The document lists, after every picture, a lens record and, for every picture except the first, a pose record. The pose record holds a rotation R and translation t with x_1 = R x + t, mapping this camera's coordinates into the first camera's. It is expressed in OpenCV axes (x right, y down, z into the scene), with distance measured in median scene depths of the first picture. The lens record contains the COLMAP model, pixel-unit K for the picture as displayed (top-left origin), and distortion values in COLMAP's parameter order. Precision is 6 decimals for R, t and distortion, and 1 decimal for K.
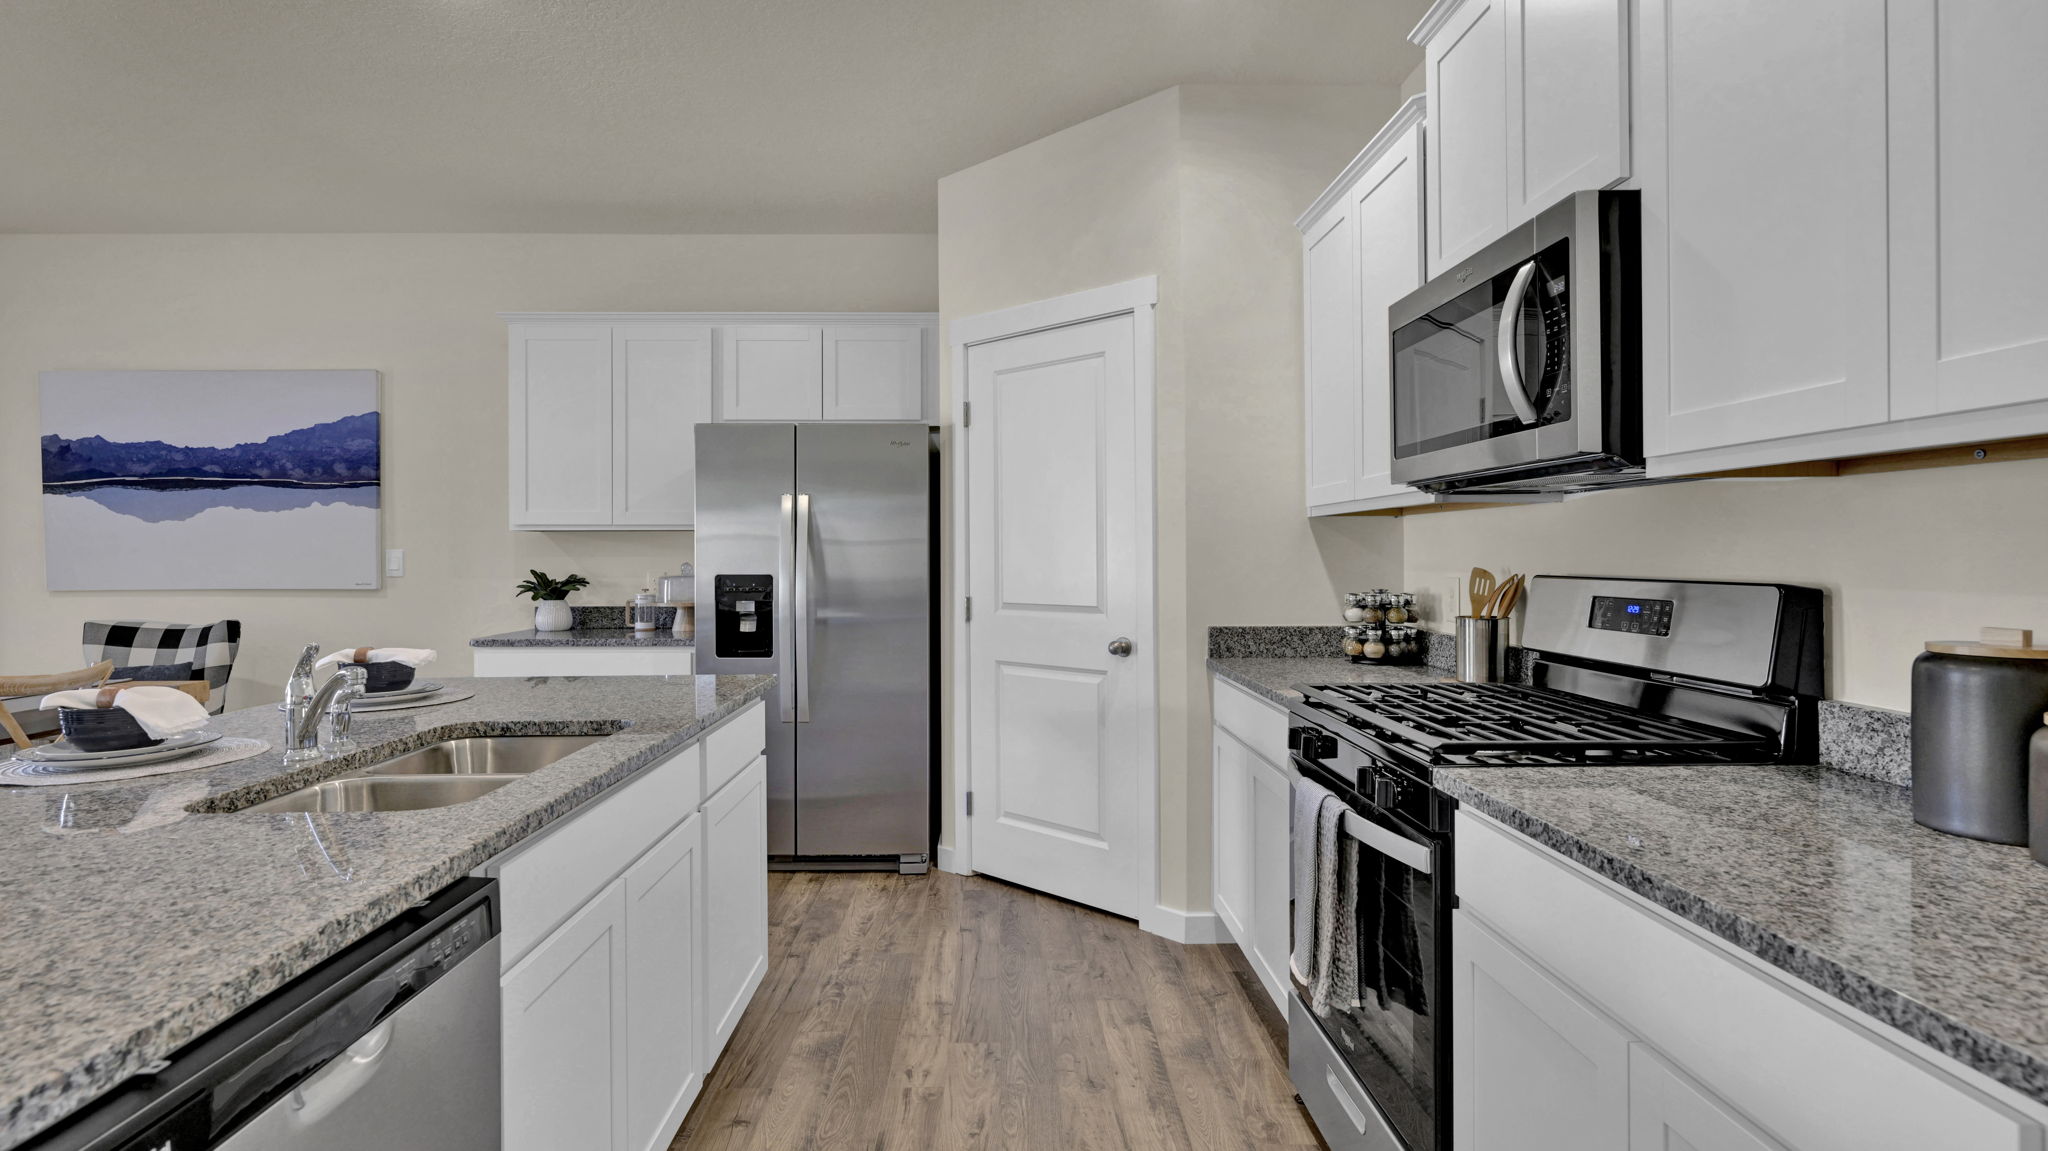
lens RADIAL K [[1015.1, 0, 1008.0], [0, 1015.1, 551.8], [0, 0, 1]] dist [-0.001199, 0.000562]
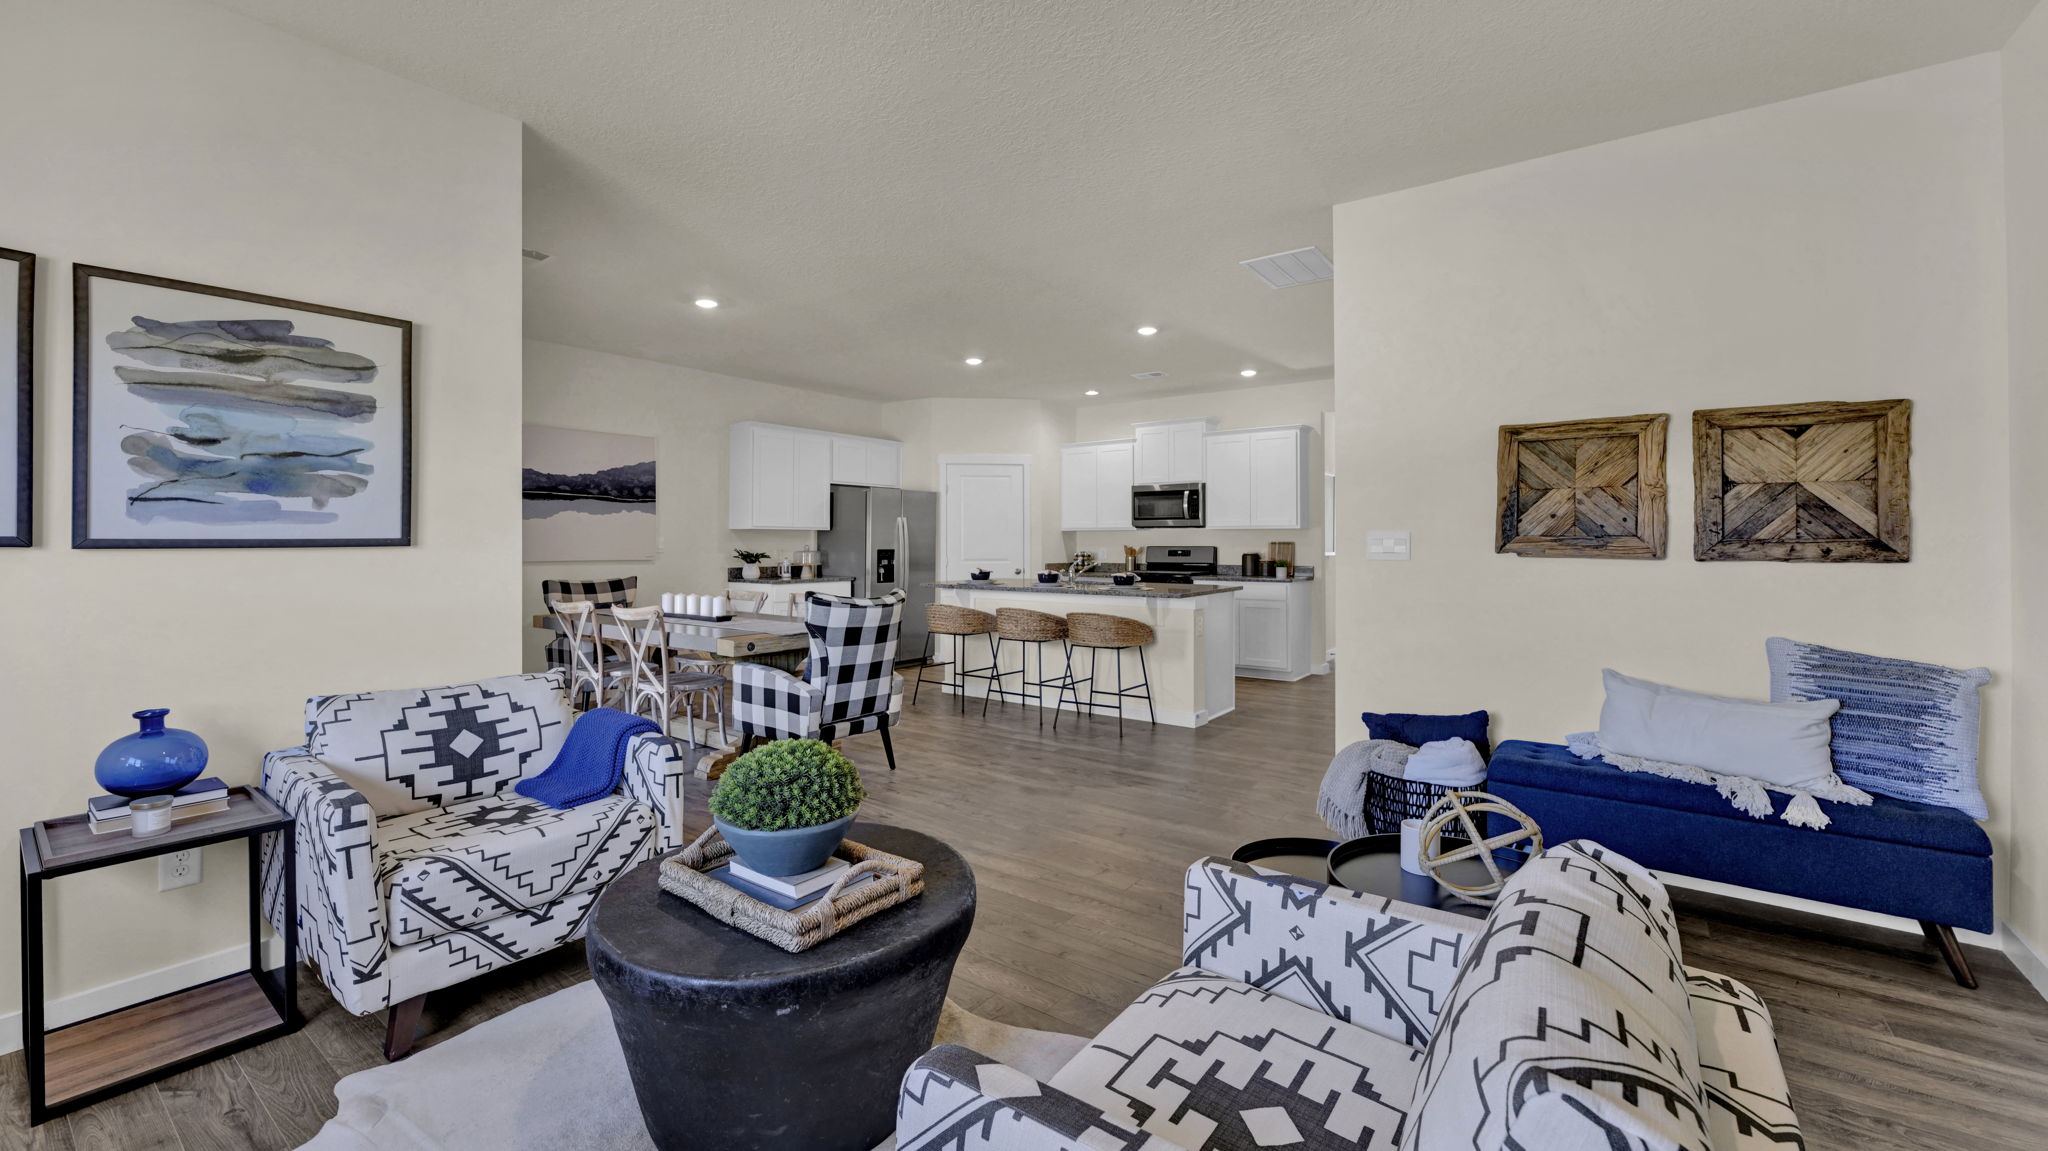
lens RADIAL K [[837.3, 0, 1019.6], [0, 837.3, 536.8], [0, 0, 1]] dist [-0.000082, -0.000023]
pose [[0.607748, 0.008877, 0.794080, -1.607448], [-0.002563, 0.999954, -0.009217, 0.009418], [-0.794126, 0.003567, 0.607743, -0.473023]]
